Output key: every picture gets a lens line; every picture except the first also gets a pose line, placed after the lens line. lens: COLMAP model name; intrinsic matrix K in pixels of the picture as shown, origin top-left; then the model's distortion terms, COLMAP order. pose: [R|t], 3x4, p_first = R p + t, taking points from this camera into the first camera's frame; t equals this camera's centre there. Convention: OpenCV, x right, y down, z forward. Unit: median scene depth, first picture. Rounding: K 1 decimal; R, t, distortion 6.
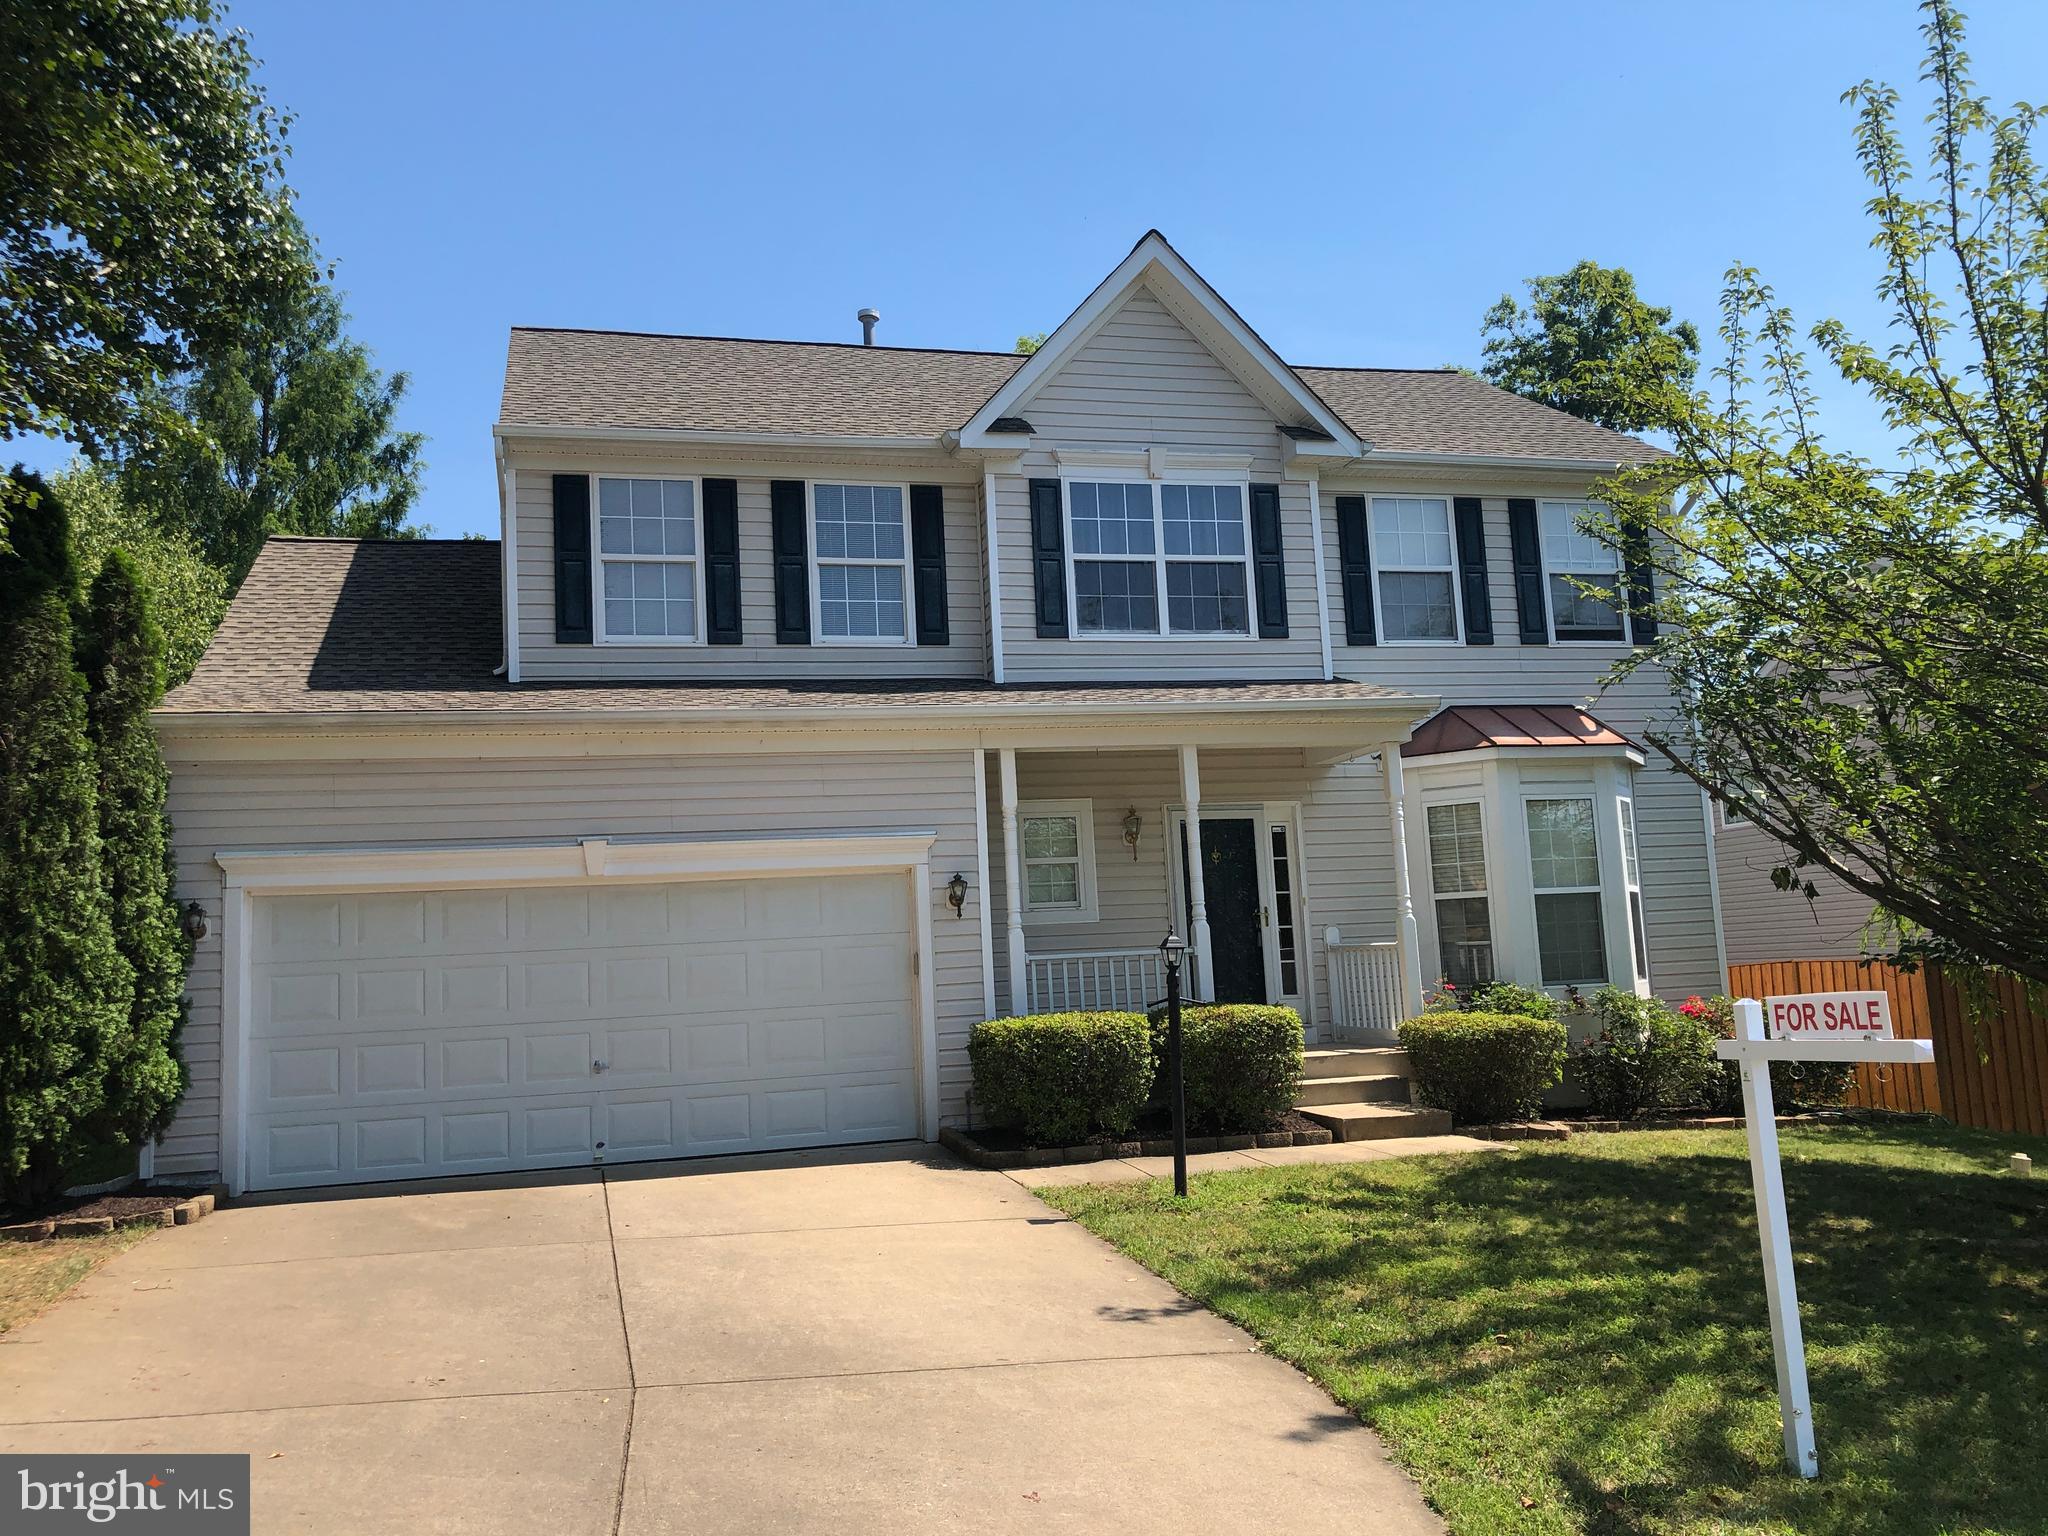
lens RADIAL K [[1709.5, 0, 1024.0], [0, 1709.5, 768.0], [0, 0, 1]] dist [0.040832, 0.017665]
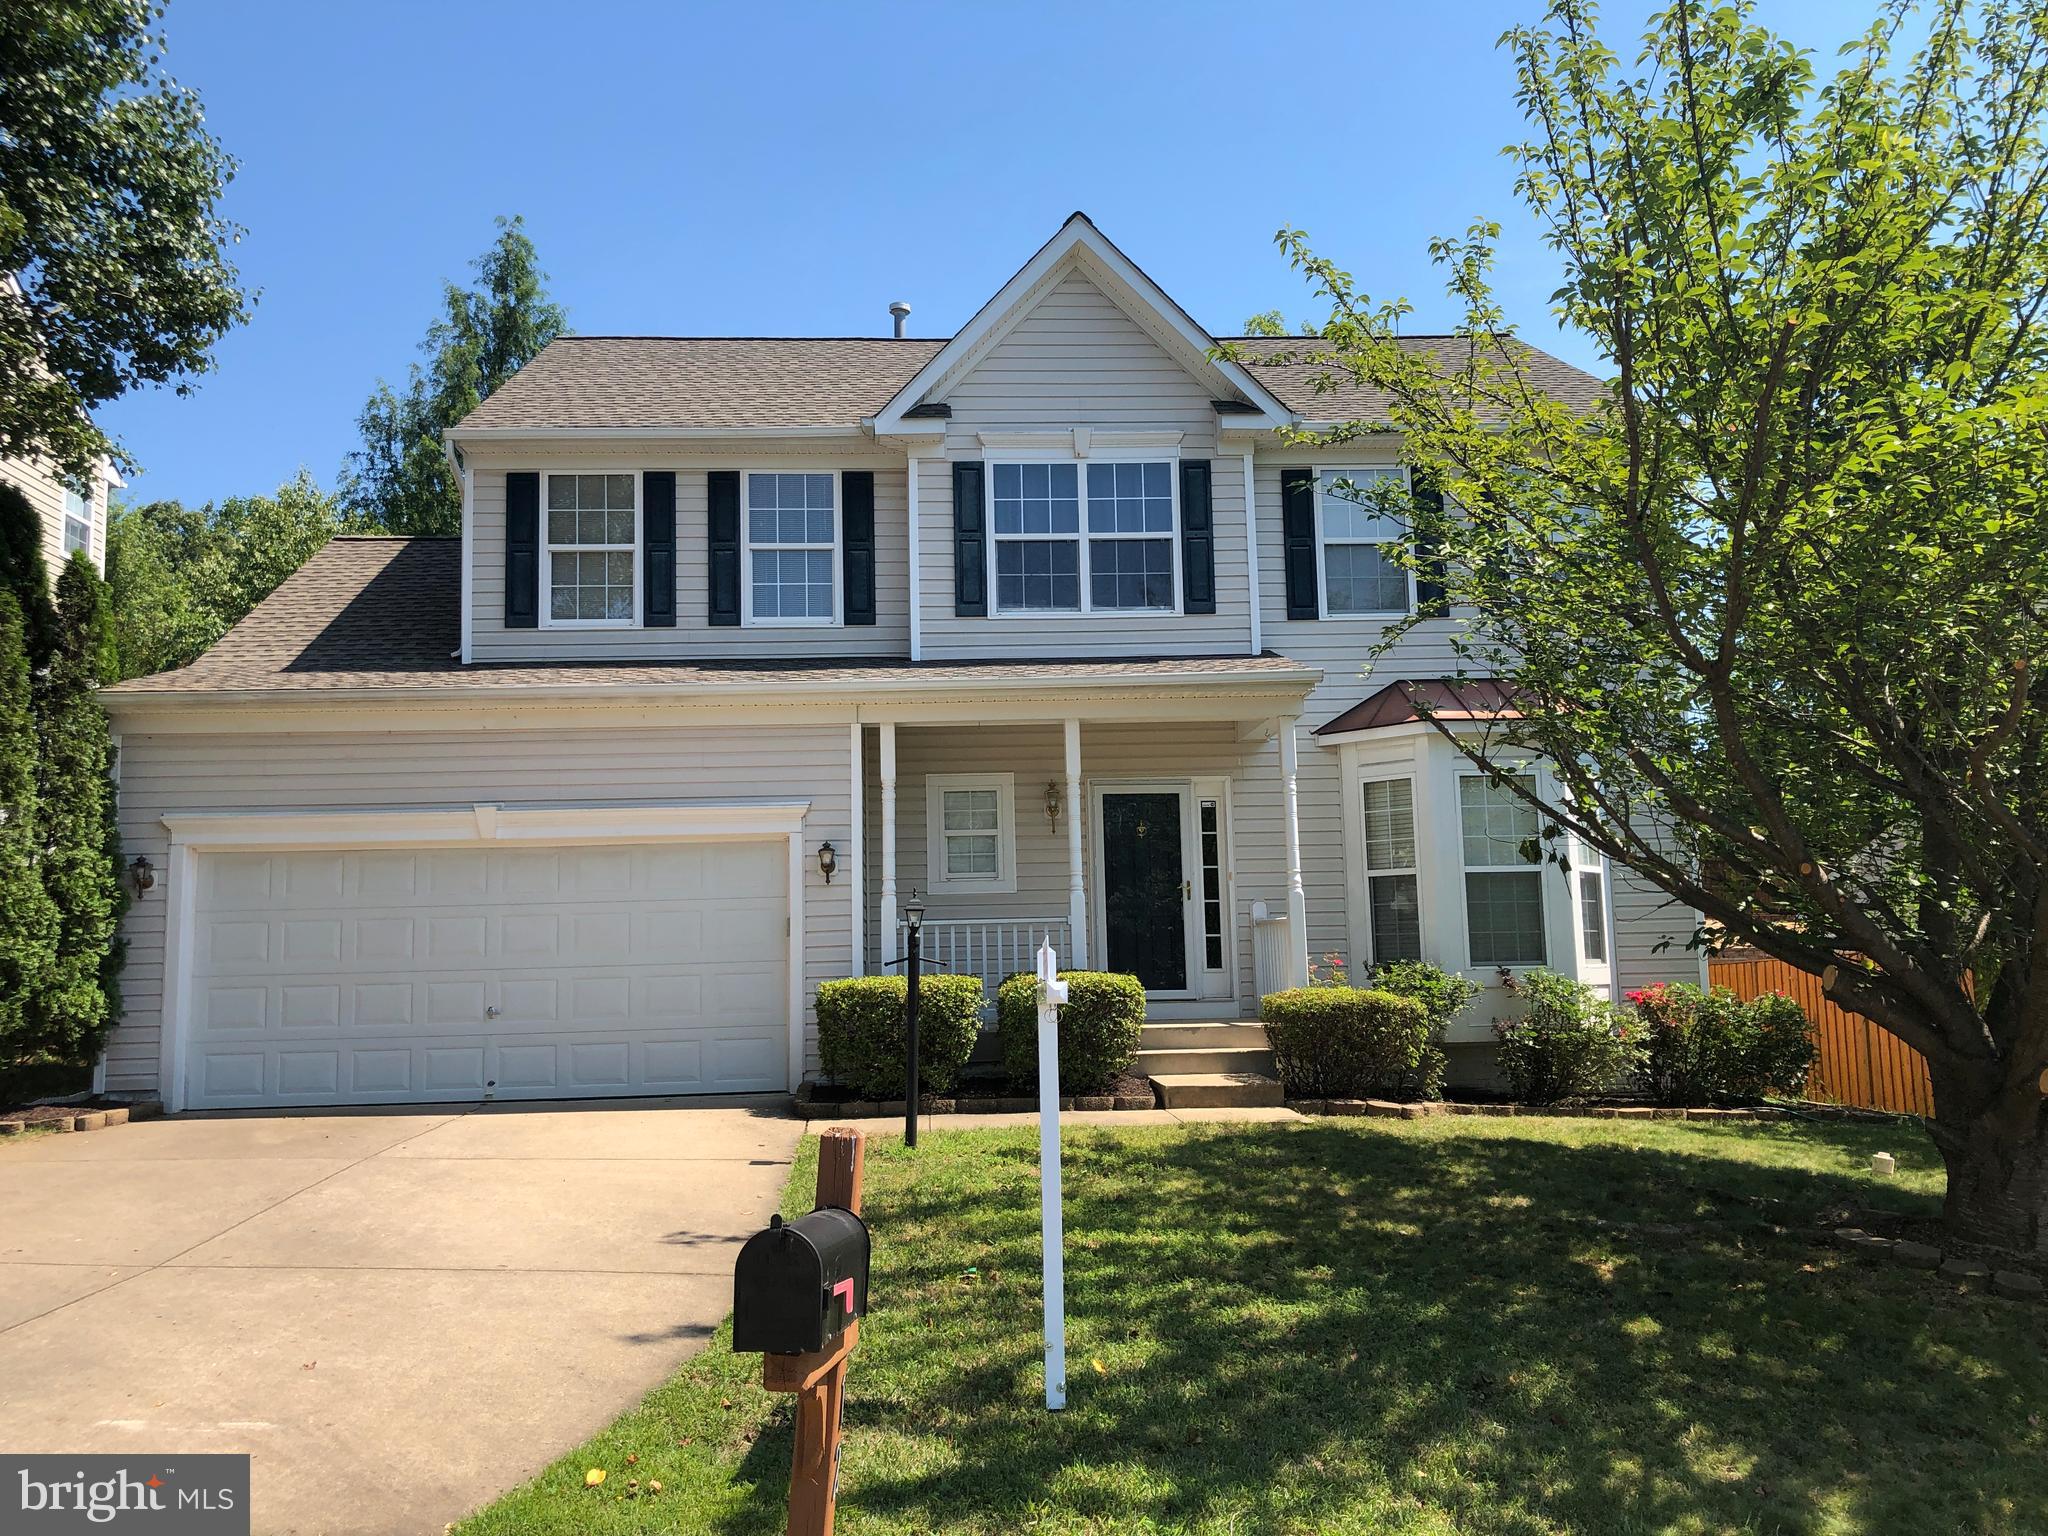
lens RADIAL K [[1703.9, 0, 1023.5], [0, 1703.9, 780.7], [0, 0, 1]] dist [0.040612, 0.001935]
pose [[0.979133, 0.004694, -0.203167, 0.258771], [-0.001463, 0.999870, 0.016049, 0.006399], [0.203216, -0.015417, 0.979012, -0.000913]]
